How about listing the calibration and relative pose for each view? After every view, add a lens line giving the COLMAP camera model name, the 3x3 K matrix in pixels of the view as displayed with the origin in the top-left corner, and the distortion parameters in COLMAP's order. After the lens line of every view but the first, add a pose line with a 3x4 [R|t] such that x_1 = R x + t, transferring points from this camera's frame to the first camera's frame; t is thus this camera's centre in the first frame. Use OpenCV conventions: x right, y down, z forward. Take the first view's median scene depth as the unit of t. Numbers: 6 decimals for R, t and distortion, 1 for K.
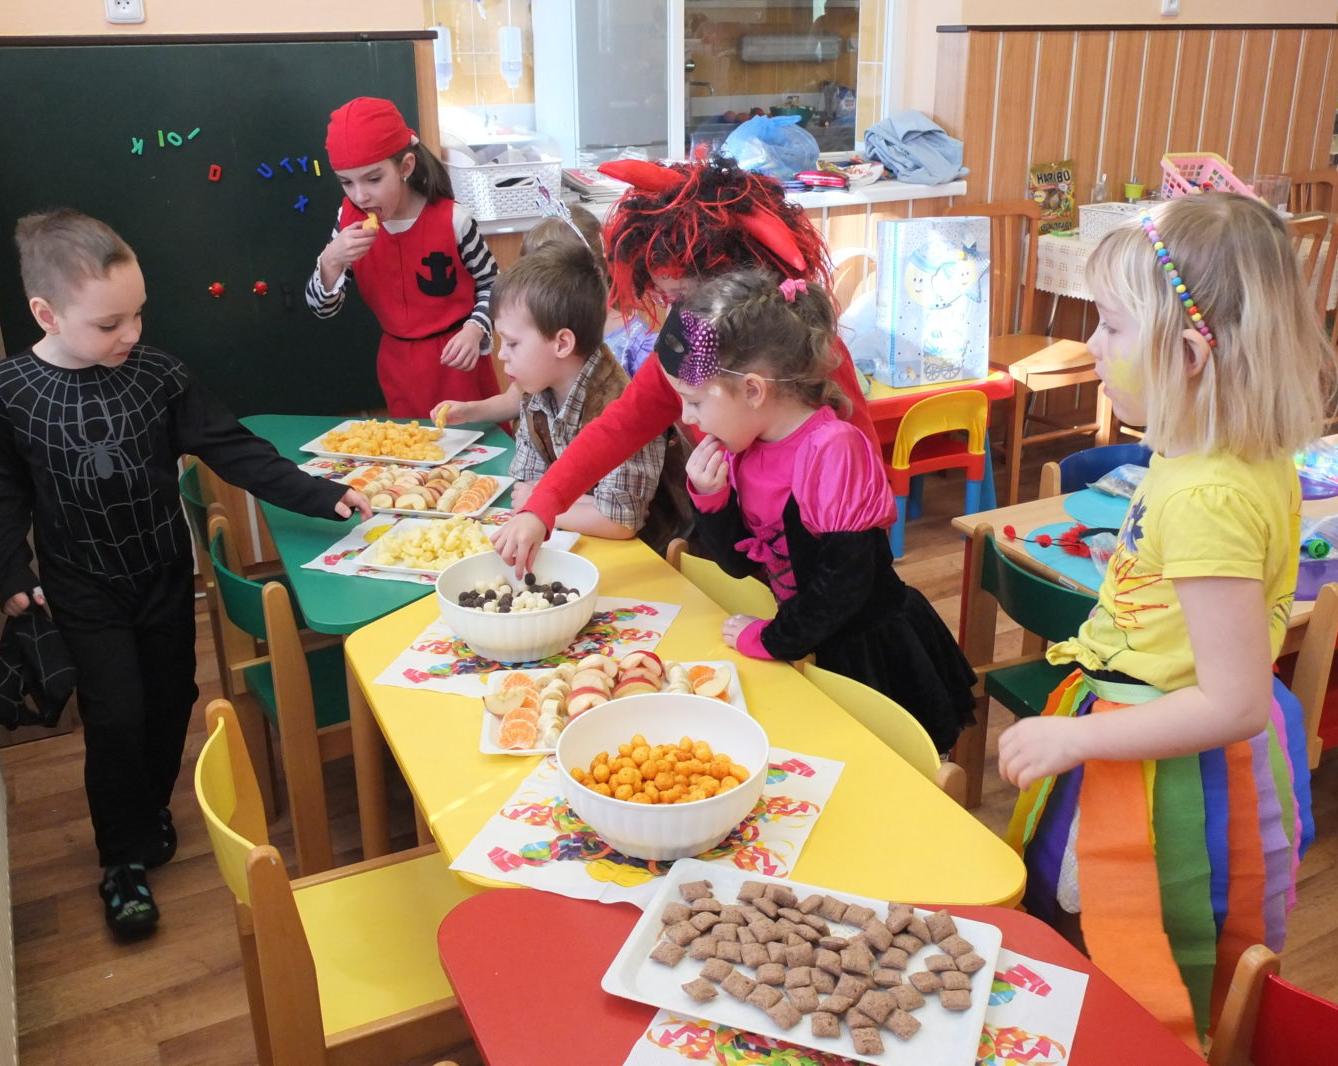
lens RADIAL K [[1317.0, 0, 669.2], [0, 1317.0, 522.6], [0, 0, 1]] dist [-0.030736, 0.000000]
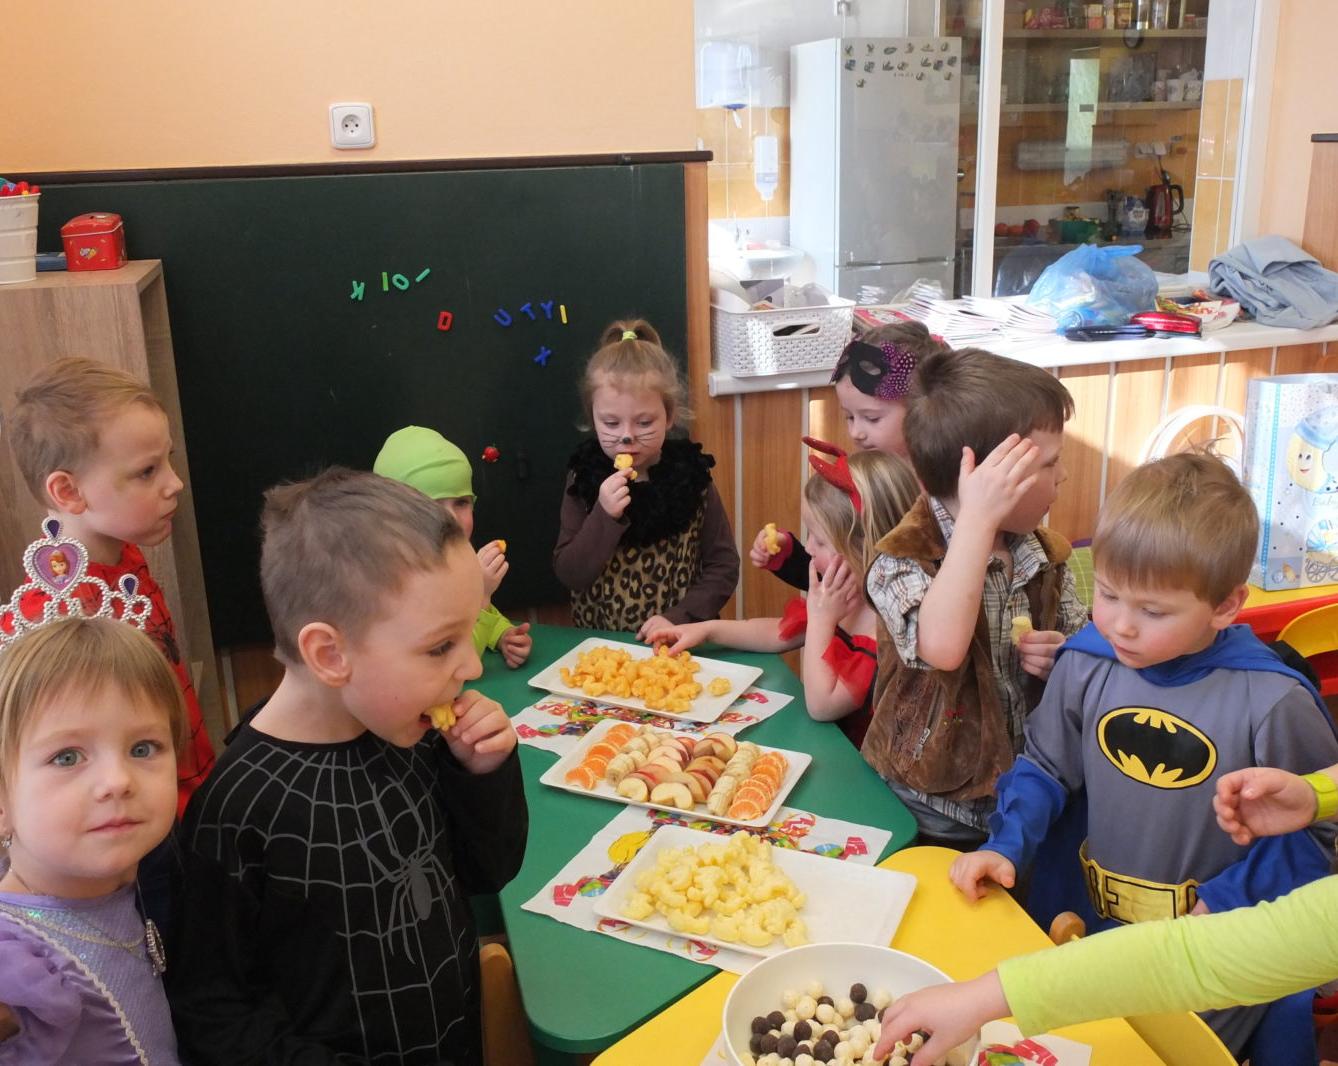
lens RADIAL K [[1317.0, 0, 669.4], [0, 1317.0, 540.5], [0, 0, 1]] dist [-0.030736, 0.000000]
pose [[0.985702, 0.034220, -0.164989, -0.054877], [-0.043805, 0.997535, -0.054810, -0.077930], [0.162707, 0.061254, 0.984771, 0.181021]]
